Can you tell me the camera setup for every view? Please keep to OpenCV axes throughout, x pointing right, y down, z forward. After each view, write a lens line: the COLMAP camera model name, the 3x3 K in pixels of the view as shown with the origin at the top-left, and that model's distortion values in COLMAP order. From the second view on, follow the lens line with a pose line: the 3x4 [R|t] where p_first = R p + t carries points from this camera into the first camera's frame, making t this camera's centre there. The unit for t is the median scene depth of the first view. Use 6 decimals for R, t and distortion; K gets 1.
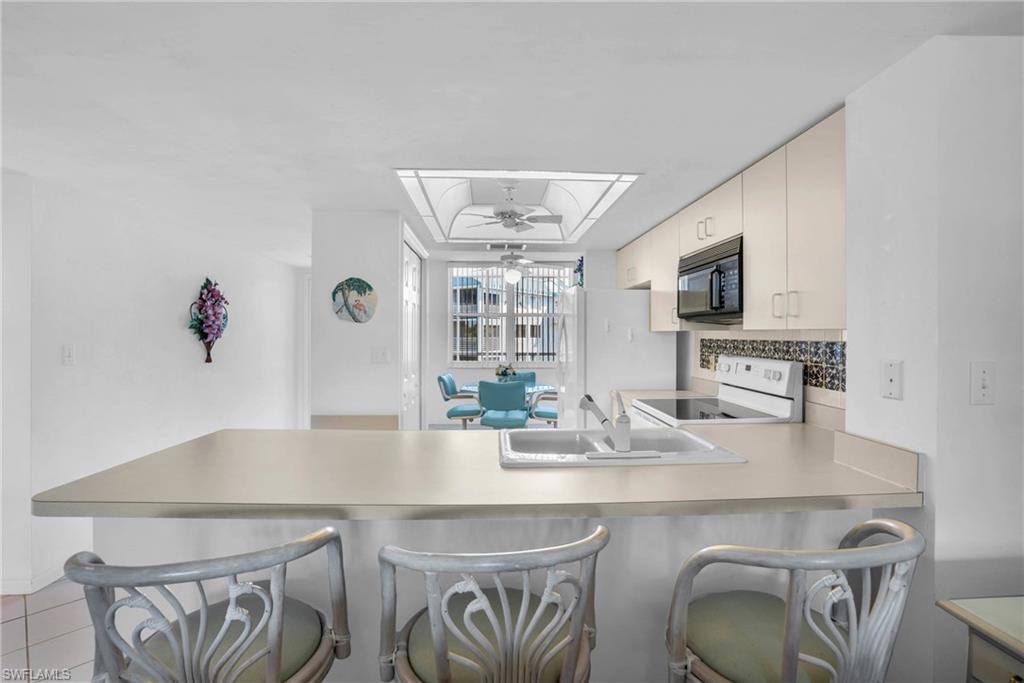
lens RADIAL K [[476.2, 0, 509.5], [0, 476.2, 337.3], [0, 0, 1]] dist [-0.064099, 0.022980]
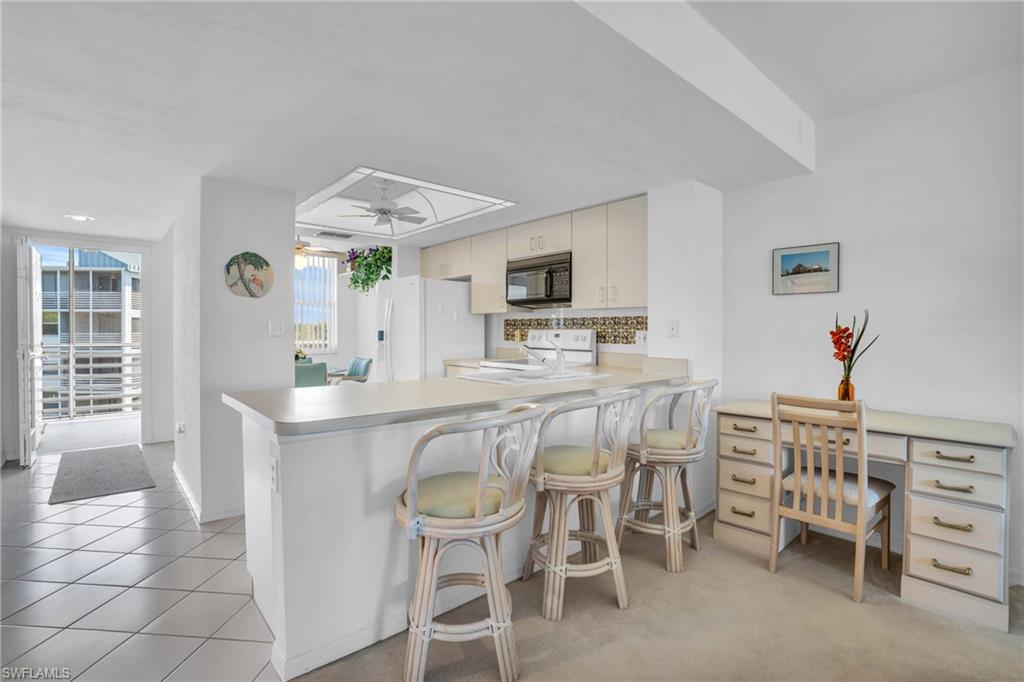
lens RADIAL K [[476.2, 0, 509.5], [0, 476.2, 336.8], [0, 0, 1]] dist [-0.064099, 0.022980]
pose [[0.780327, -0.008571, 0.625313, -0.622600], [0.004726, 0.999958, 0.007807, 0.057612], [-0.625354, -0.003137, 0.780335, -0.138717]]
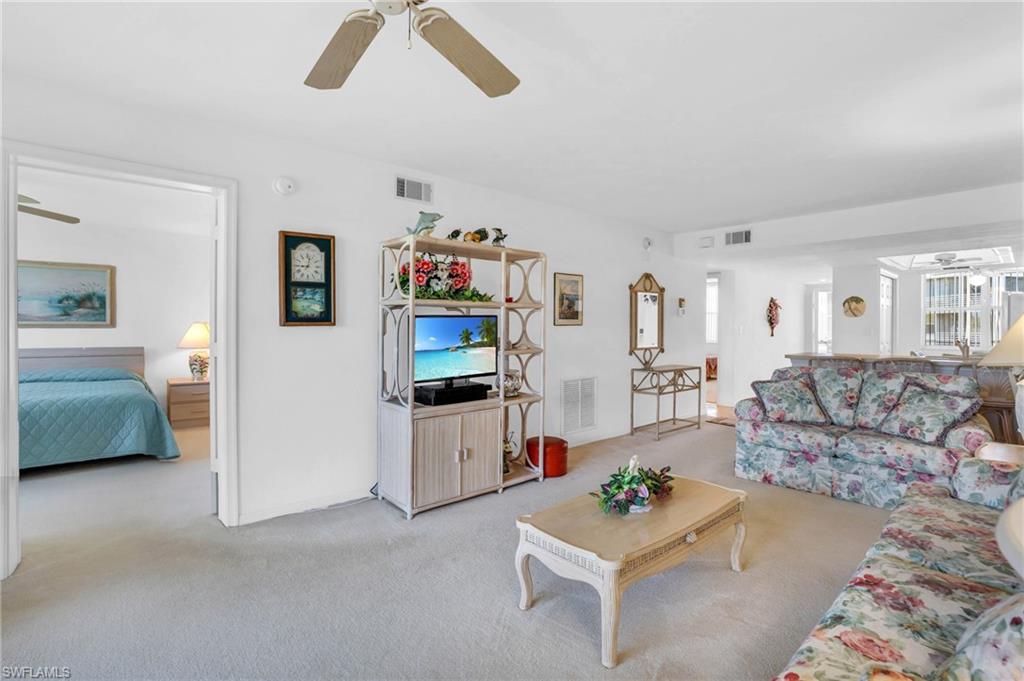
lens RADIAL K [[476.2, 0, 509.5], [0, 476.2, 336.3], [0, 0, 1]] dist [-0.064099, 0.022980]
pose [[0.629248, 0.009197, -0.777151, 0.413779], [-0.003038, 0.999951, 0.009374, 0.055963], [0.777199, -0.003538, 0.629245, -1.959566]]
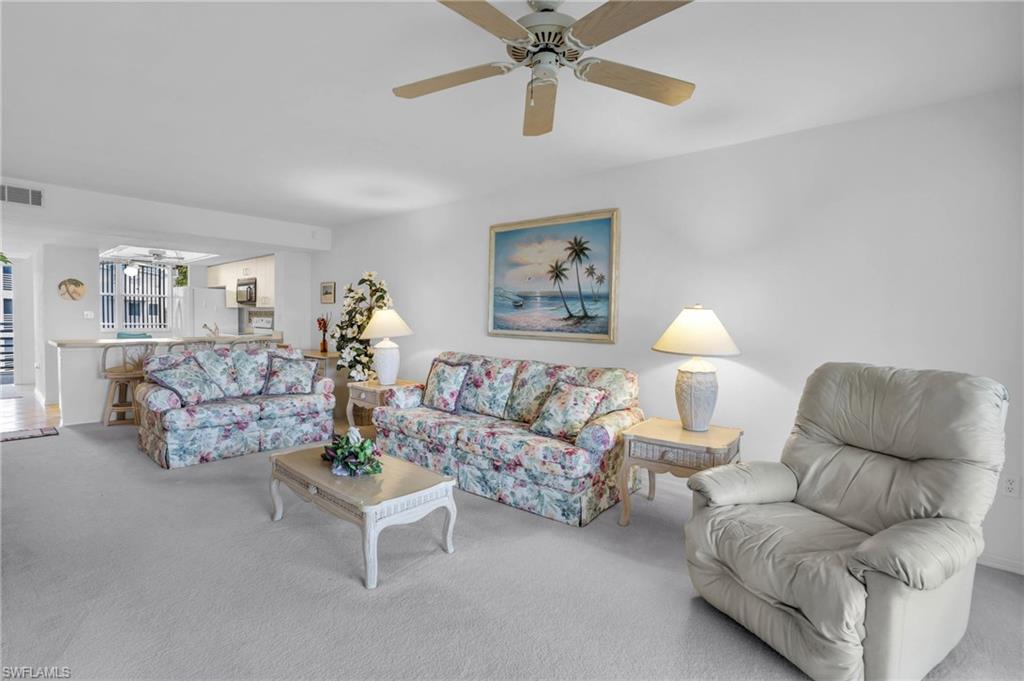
lens RADIAL K [[476.2, 0, 509.5], [0, 476.2, 336.3], [0, 0, 1]] dist [-0.064099, 0.022980]
pose [[0.676484, -0.019026, 0.736211, -0.617668], [-0.010704, 0.999307, 0.035661, 0.044237], [-0.736379, -0.032005, 0.675812, -2.179242]]
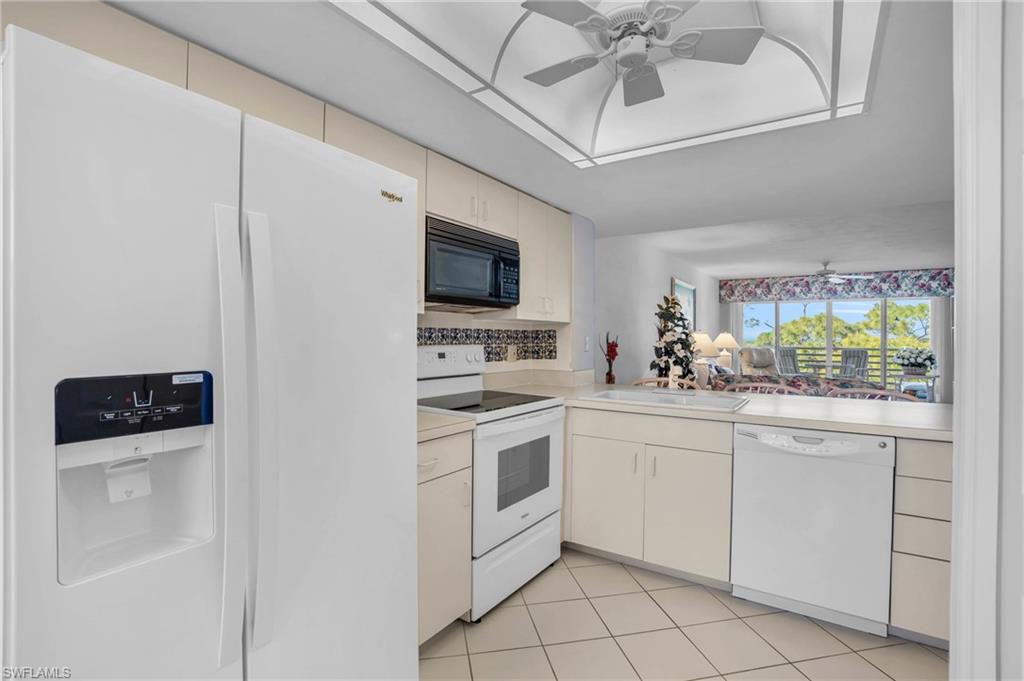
lens RADIAL K [[476.2, 0, 509.5], [0, 476.2, 336.3], [0, 0, 1]] dist [-0.064099, 0.022980]
pose [[-0.799196, -0.045490, 0.599347, -0.215807], [-0.035805, 0.998964, 0.028076, -0.010218], [-0.600003, 0.000979, -0.799997, 1.773007]]
